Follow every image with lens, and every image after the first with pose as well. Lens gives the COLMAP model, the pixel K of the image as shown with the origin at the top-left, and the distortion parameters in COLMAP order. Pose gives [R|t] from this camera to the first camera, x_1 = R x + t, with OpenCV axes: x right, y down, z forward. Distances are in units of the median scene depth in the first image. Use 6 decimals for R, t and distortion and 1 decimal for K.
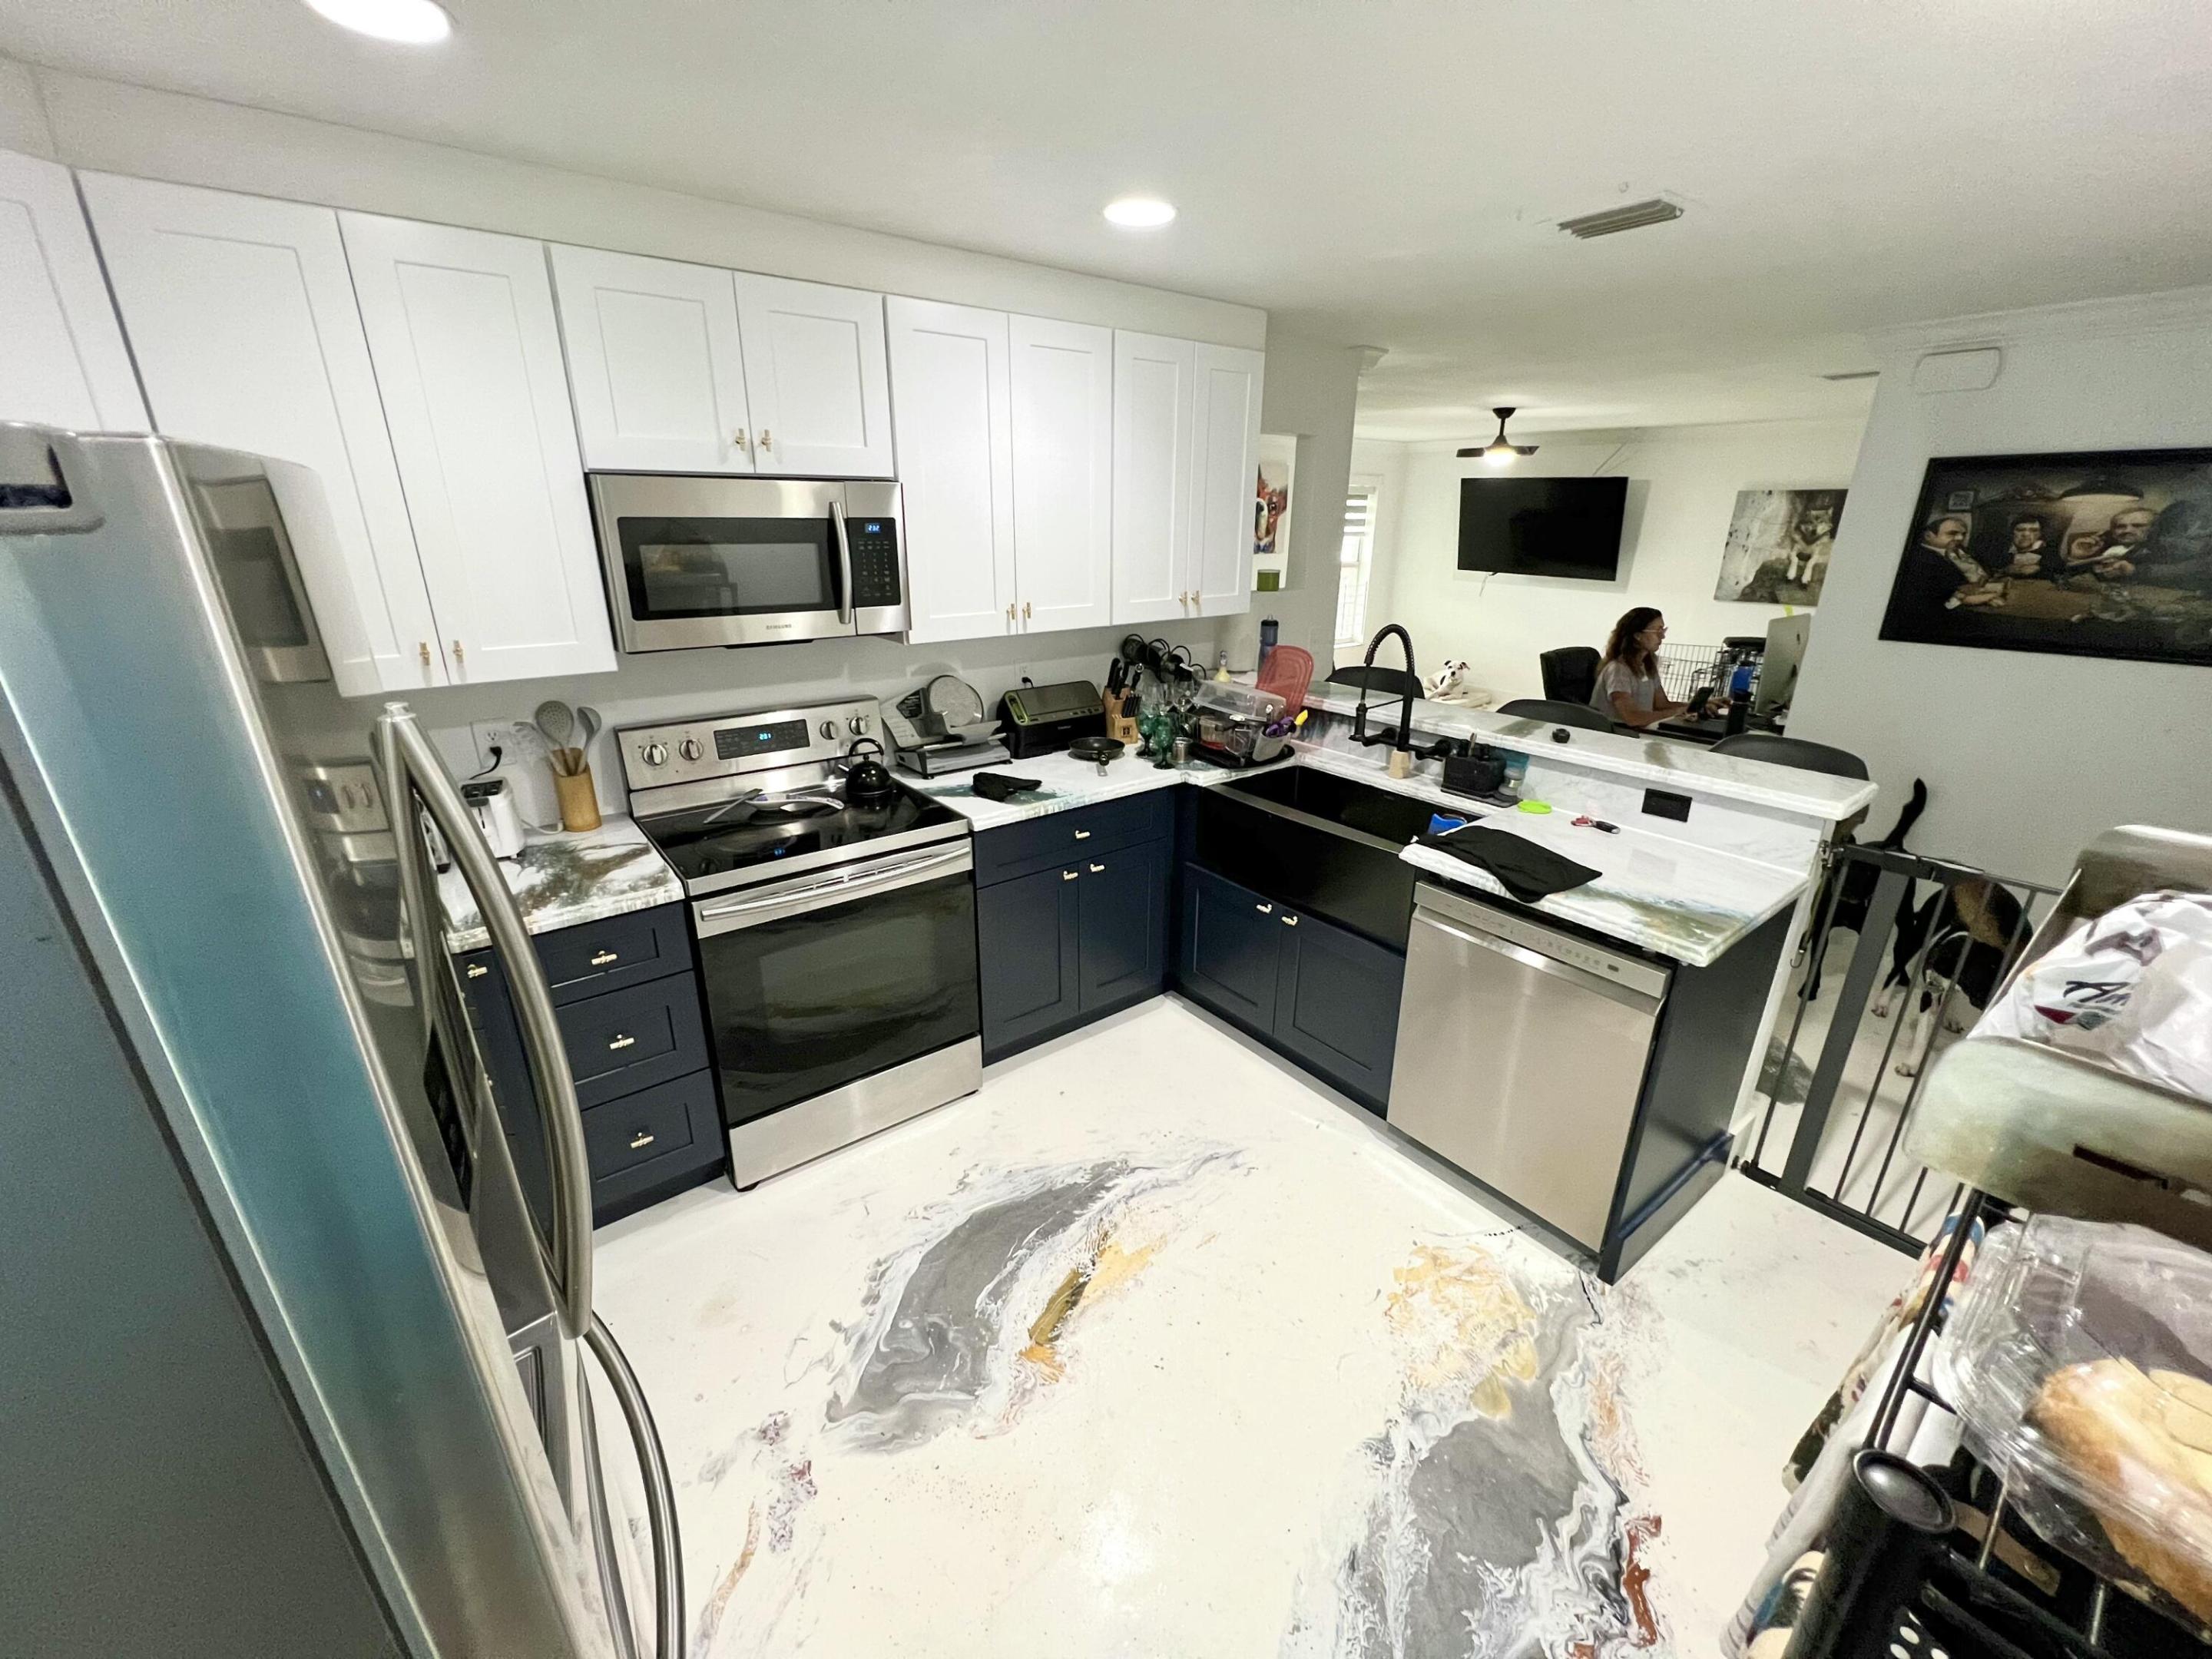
lens RADIAL K [[883.1, 0, 1103.8], [0, 883.1, 827.9], [0, 0, 1]] dist [-0.002231, -0.000064]
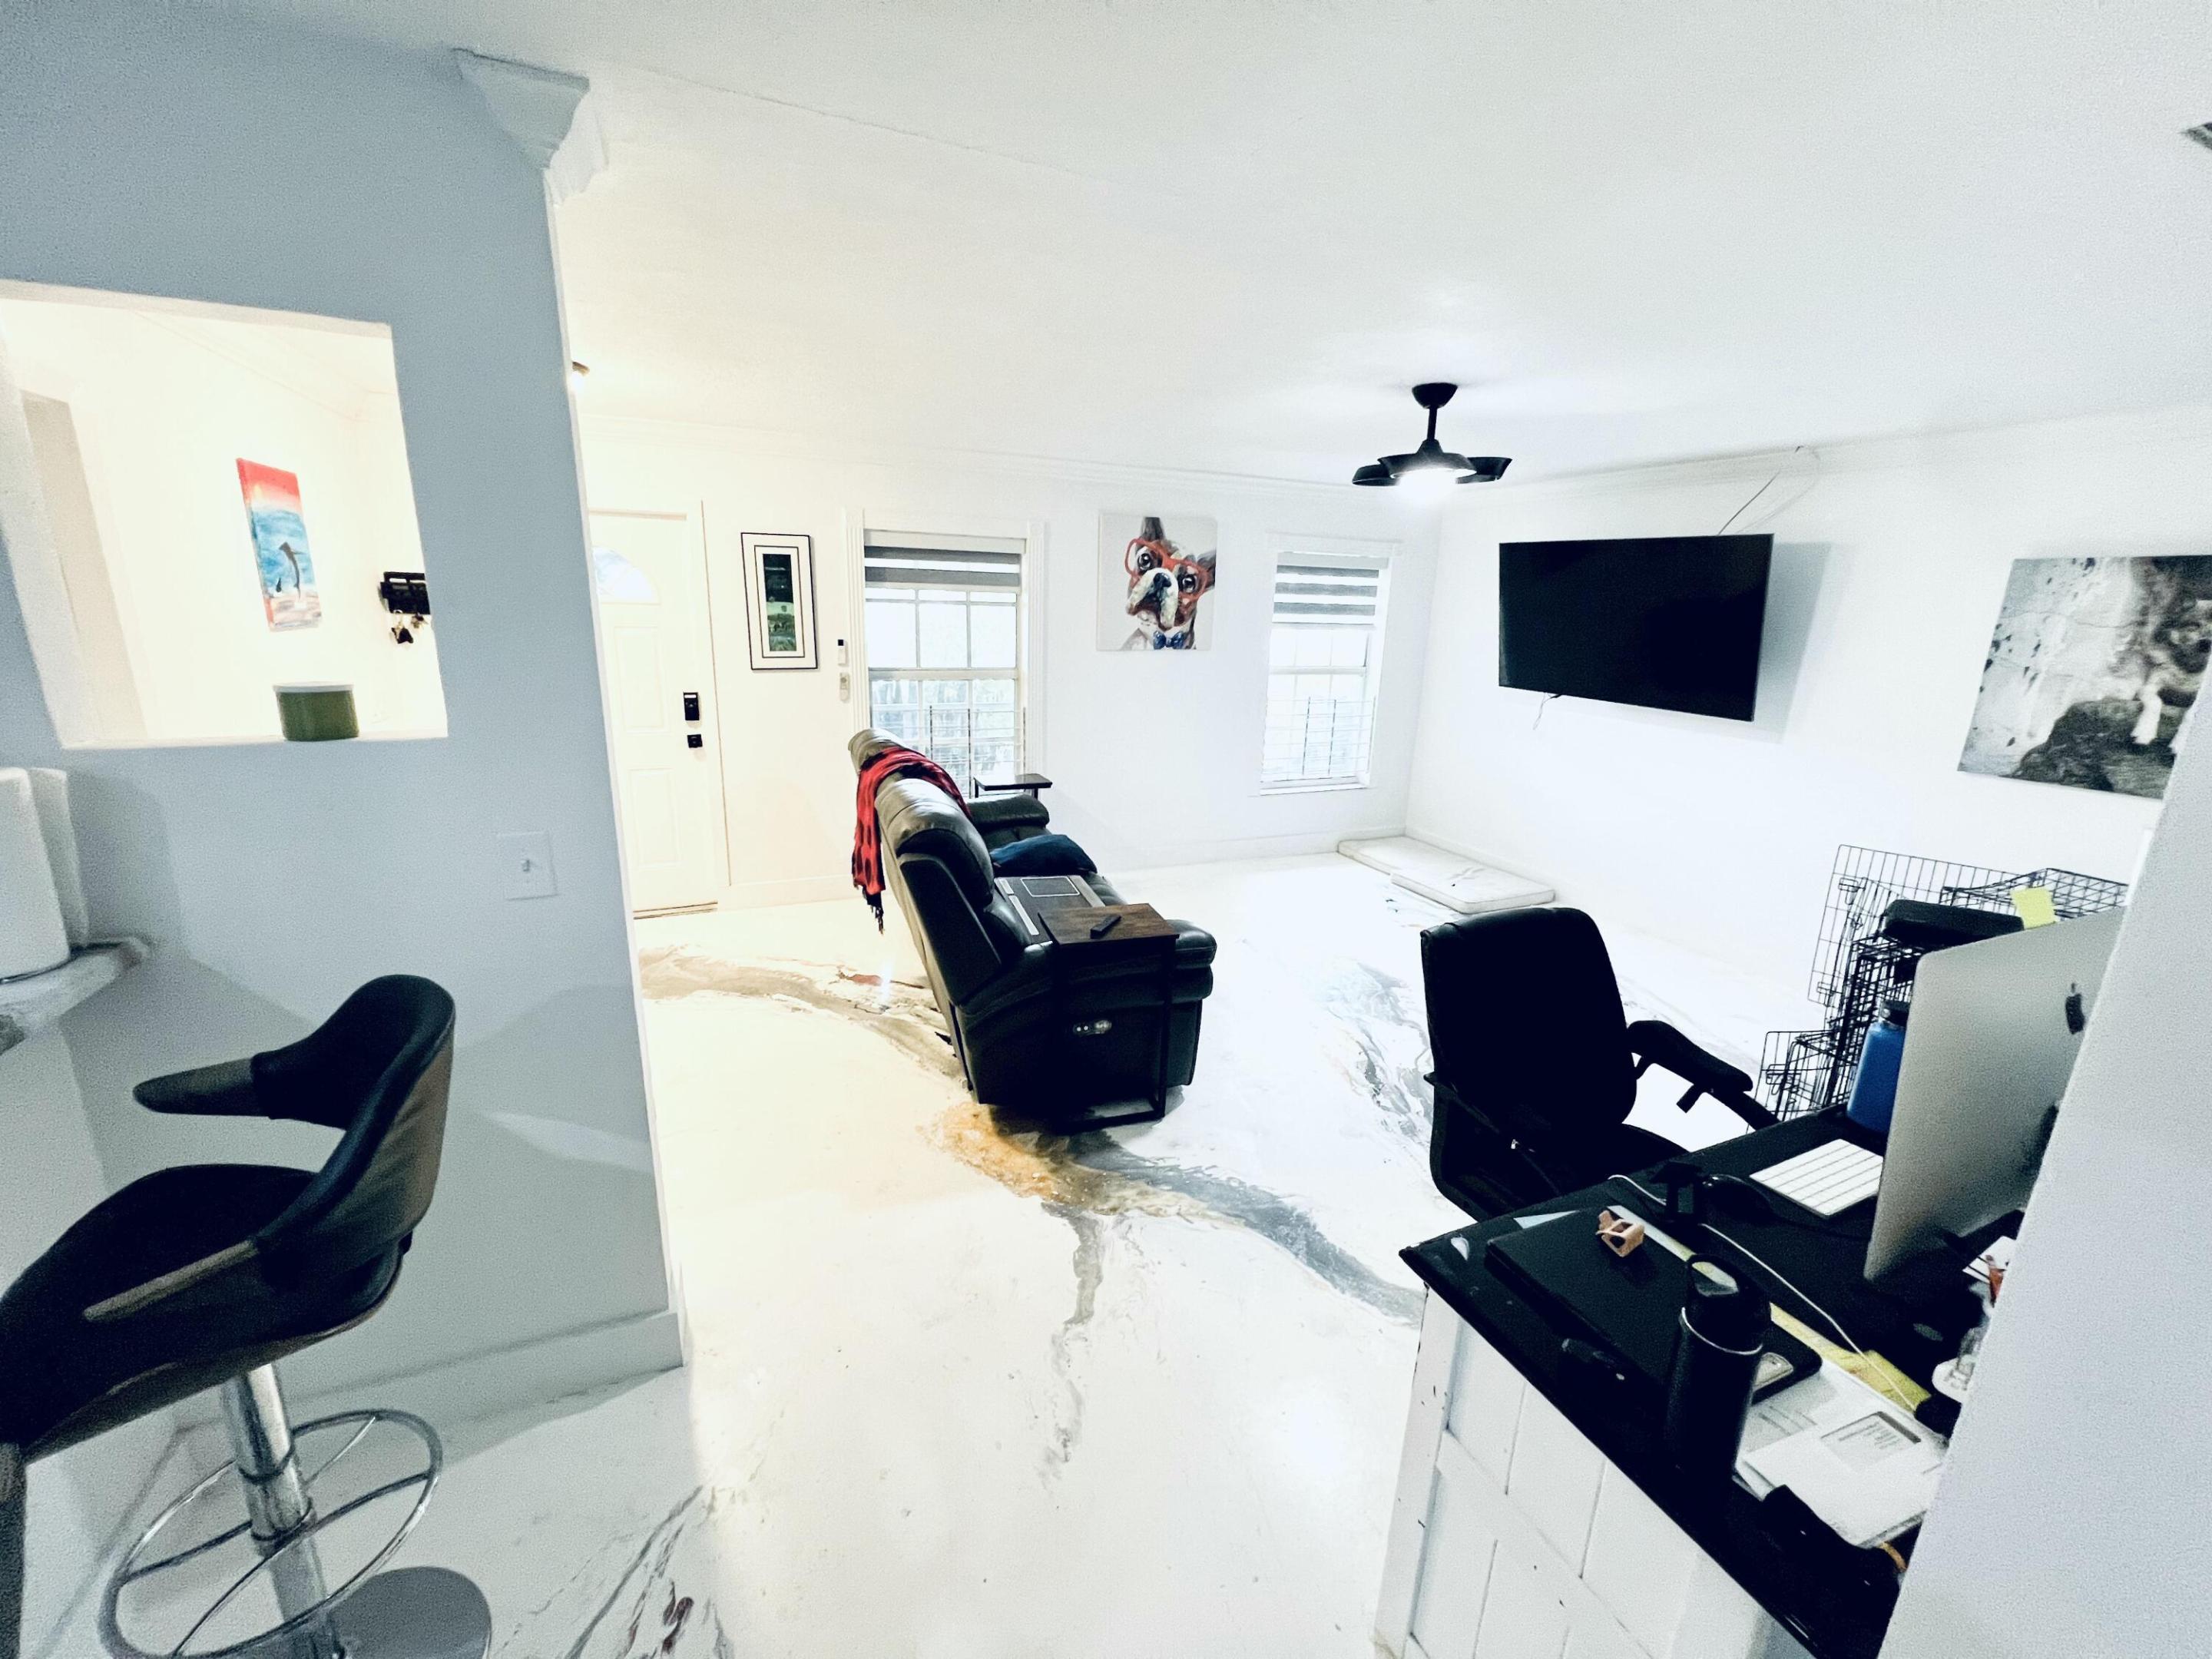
lens RADIAL K [[883.1, 0, 1105.5], [0, 883.1, 828.2], [0, 0, 1]] dist [-0.002231, -0.000064]
pose [[0.968692, 0.083480, -0.233808, 0.358830], [-0.104987, 0.991163, -0.081083, -0.141541], [0.224973, 0.103091, 0.968896, 0.428902]]
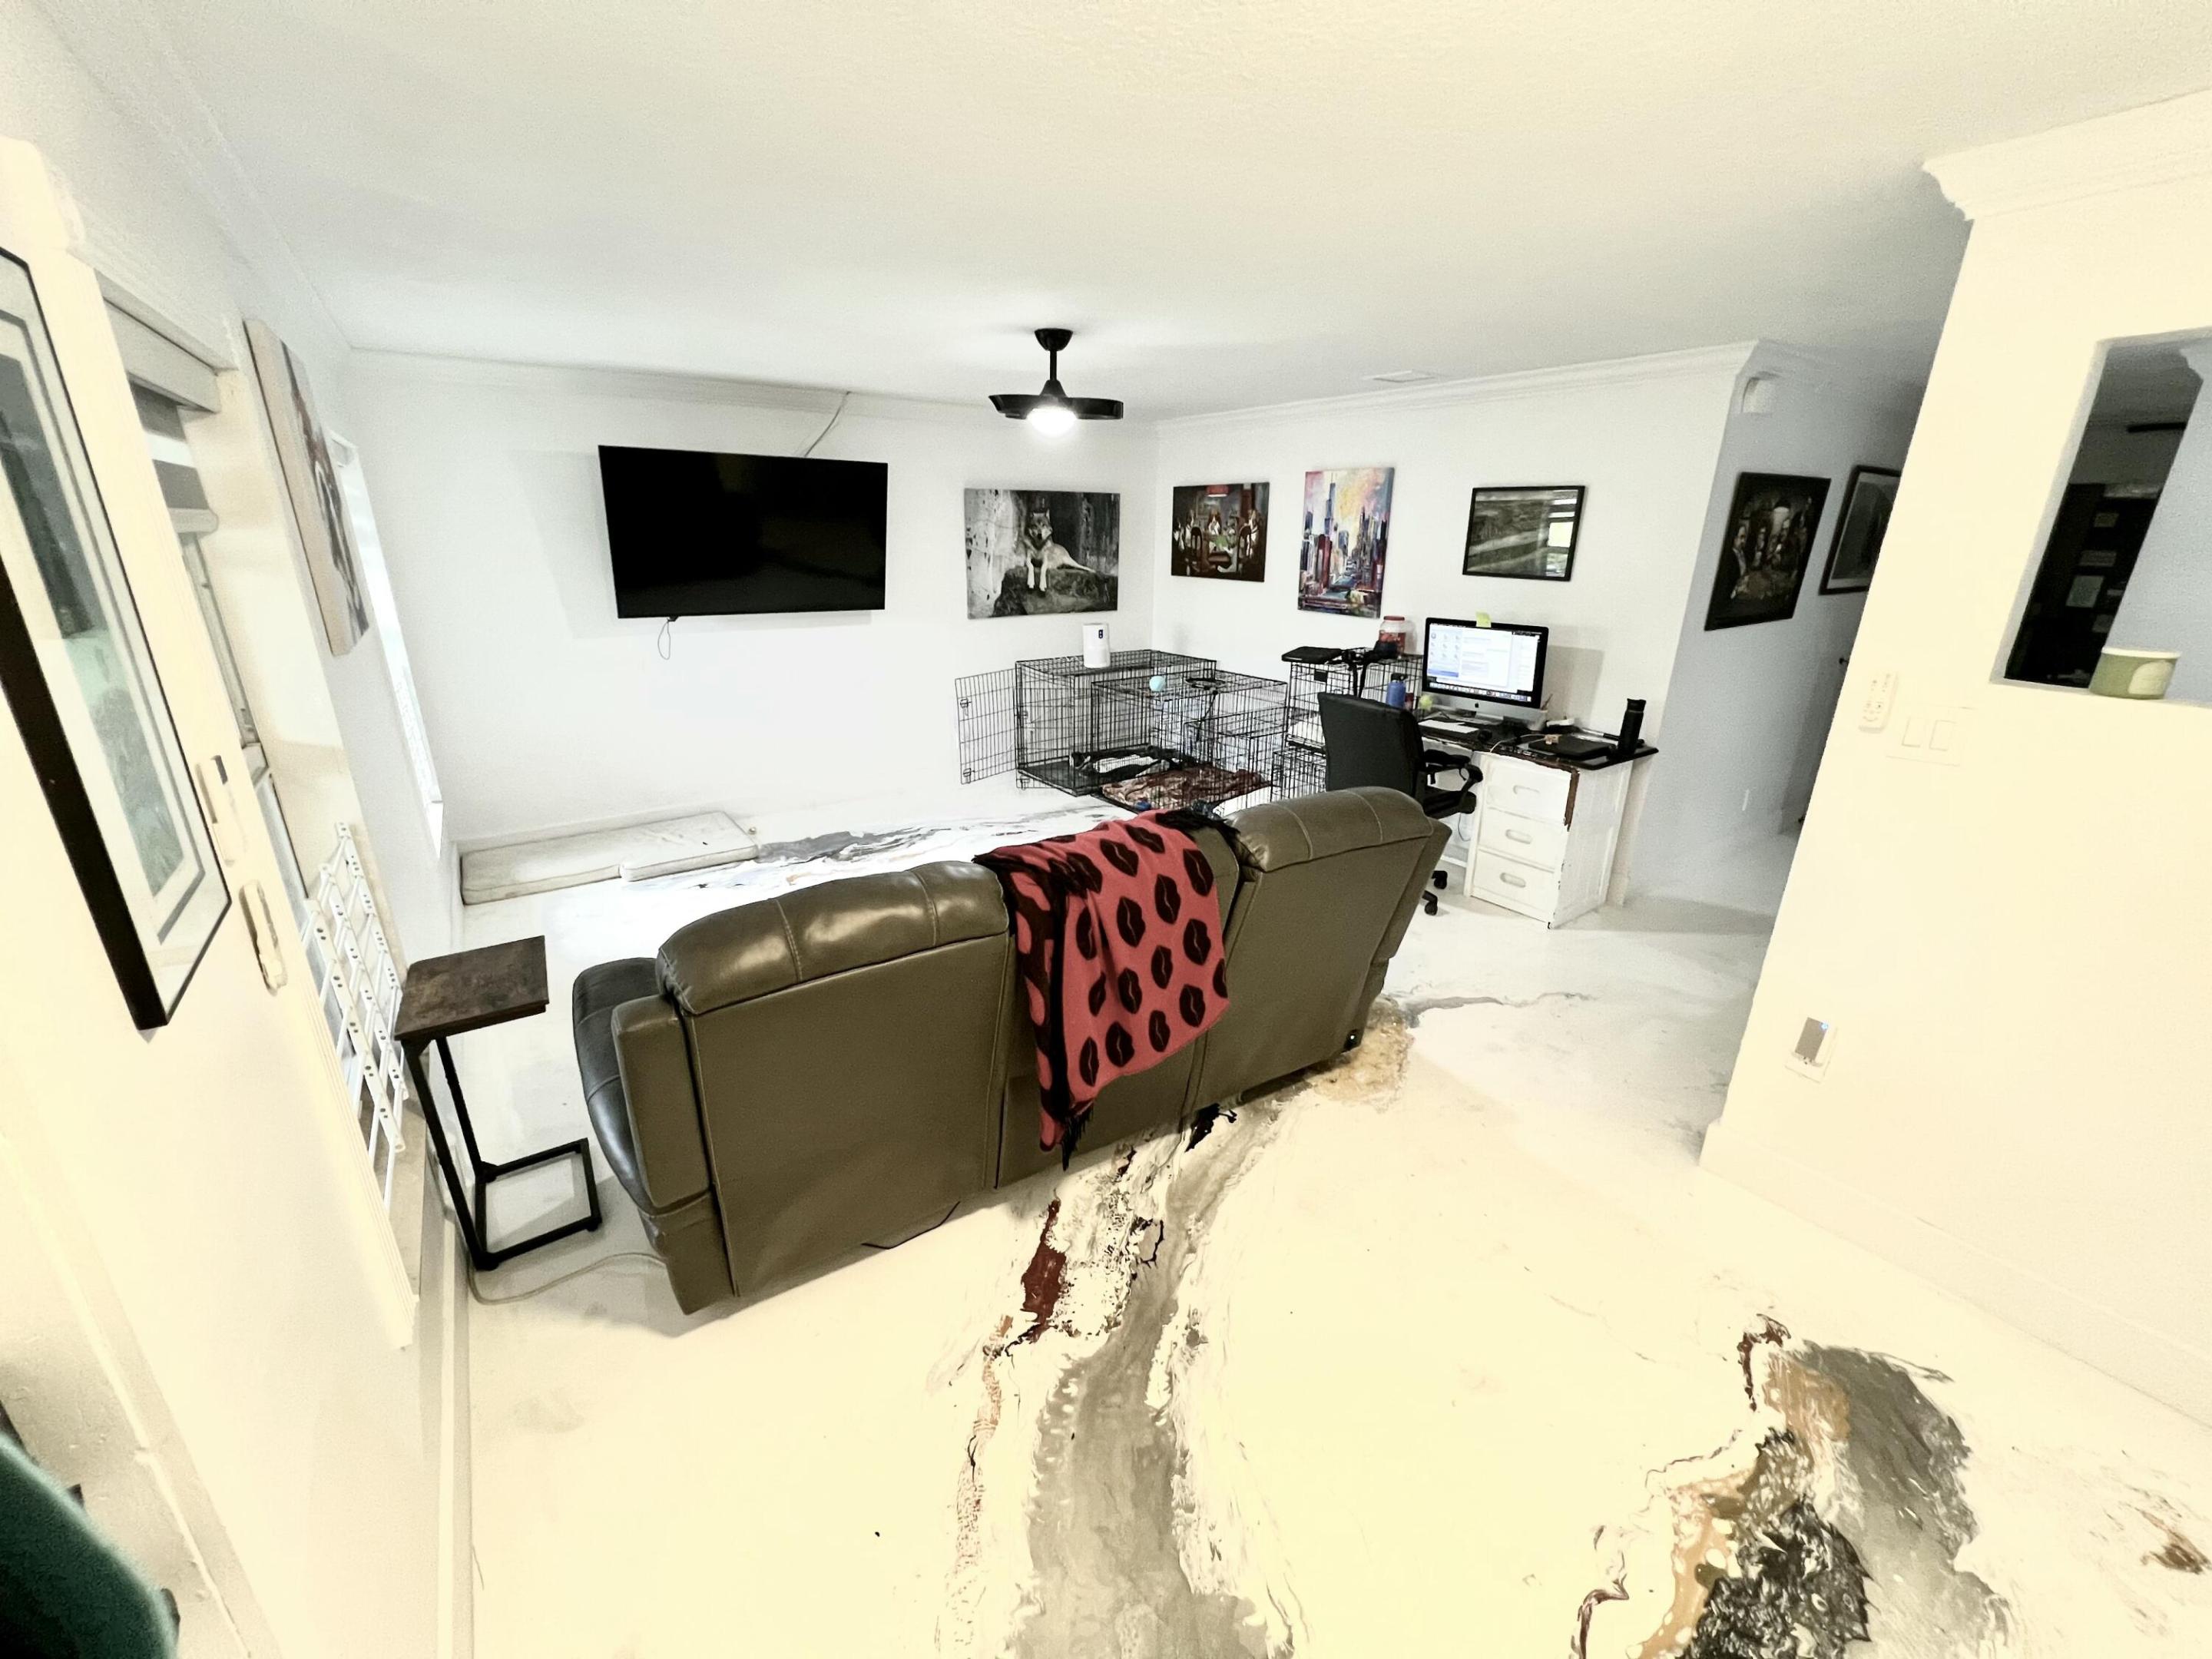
lens RADIAL K [[883.1, 0, 1098.1], [0, 883.1, 826.1], [0, 0, 1]] dist [-0.002231, -0.000064]
pose [[0.051764, -0.328809, 0.942977, -0.162214], [0.328722, 0.897233, 0.294813, -0.304151], [-0.943007, 0.294716, 0.154531, 0.855654]]
